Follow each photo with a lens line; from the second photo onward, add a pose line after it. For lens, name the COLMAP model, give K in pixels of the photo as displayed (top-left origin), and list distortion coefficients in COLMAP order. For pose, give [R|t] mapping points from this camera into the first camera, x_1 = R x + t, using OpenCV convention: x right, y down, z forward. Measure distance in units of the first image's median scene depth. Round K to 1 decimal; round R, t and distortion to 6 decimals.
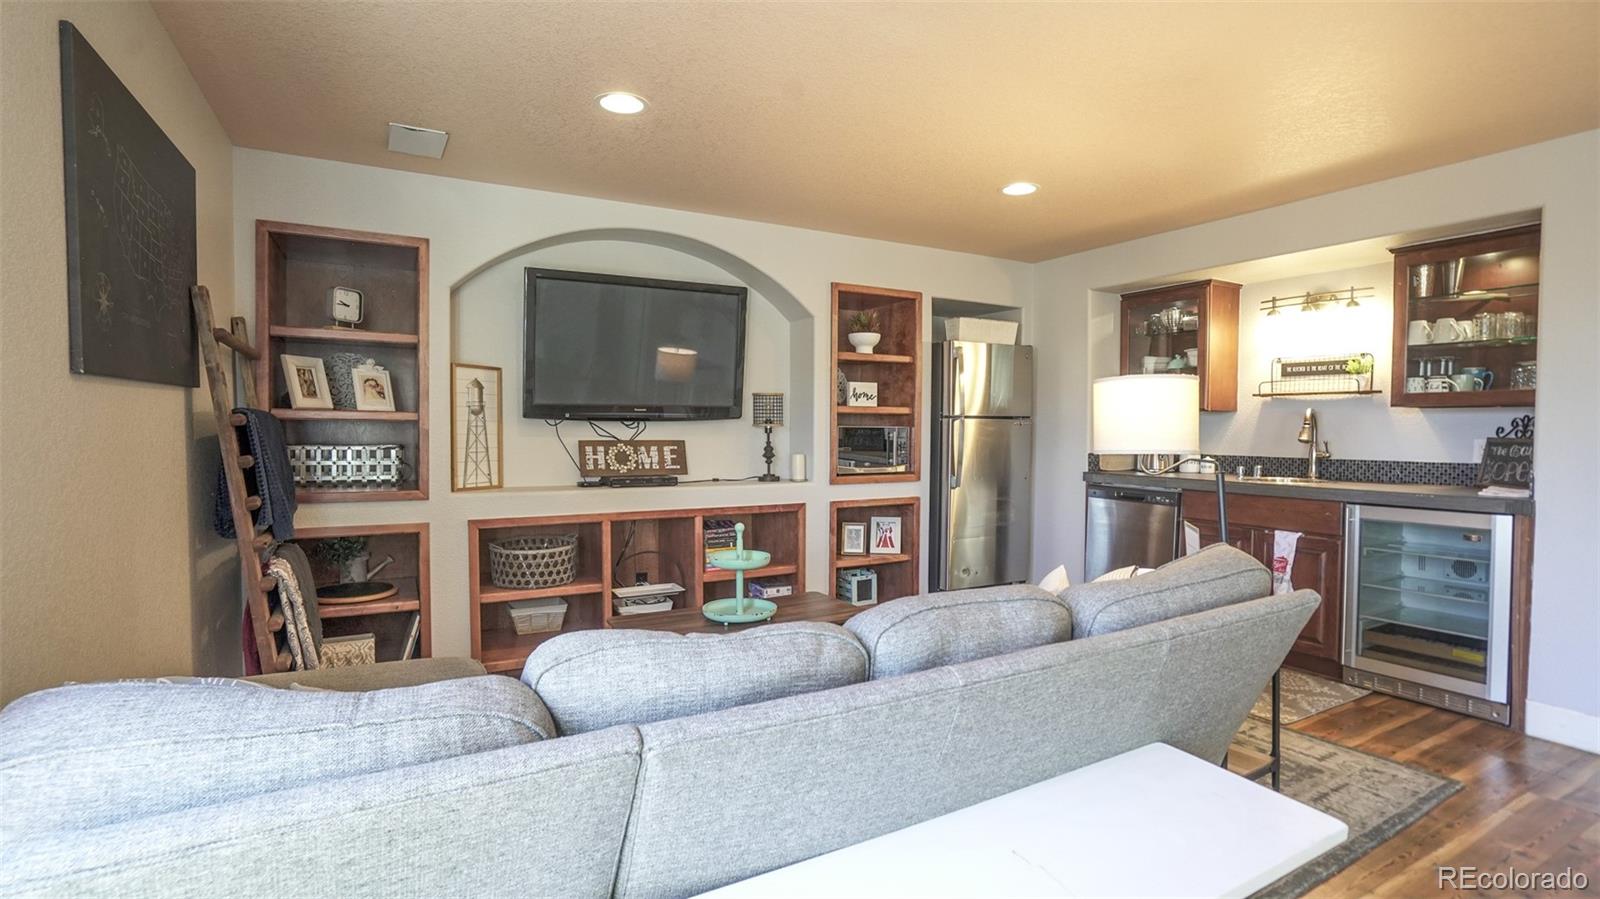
lens RADIAL K [[756.7, 0, 800.0], [0, 756.7, 445.0], [0, 0, 1]] dist [-0.041291, -0.000030]
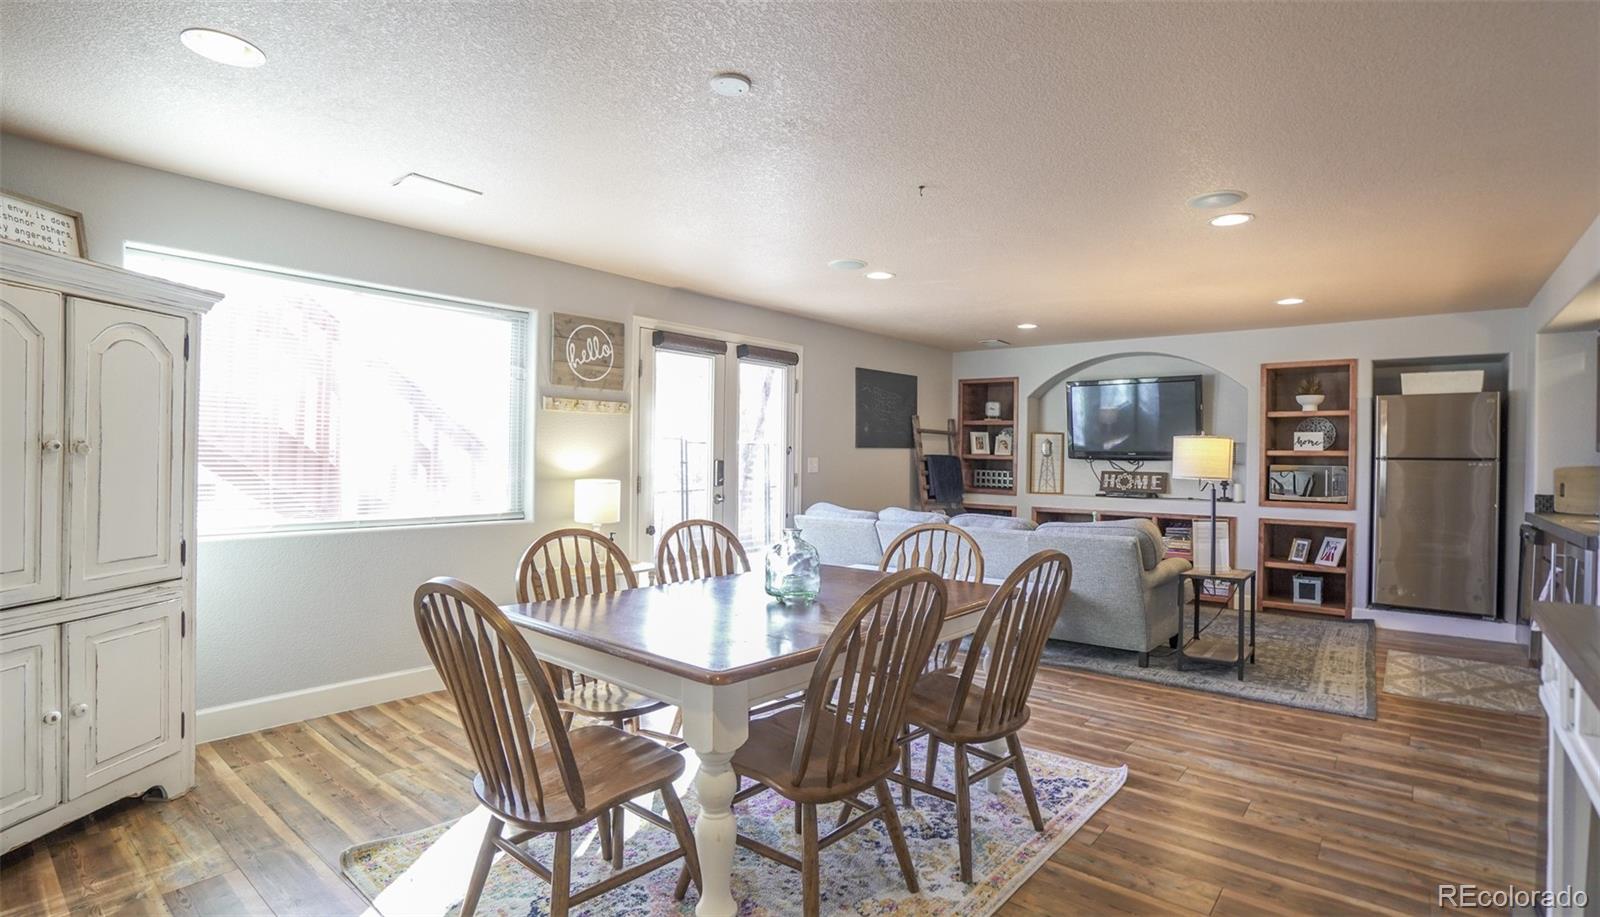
lens RADIAL K [[746.3, 0, 799.7], [0, 746.3, 460.3], [0, 0, 1]] dist [0.000227, 0.000038]
pose [[0.378160, 0.005305, -0.925725, 1.045469], [-0.034173, 0.999382, -0.008233, 0.007664], [0.925110, 0.034748, 0.378107, -0.339468]]
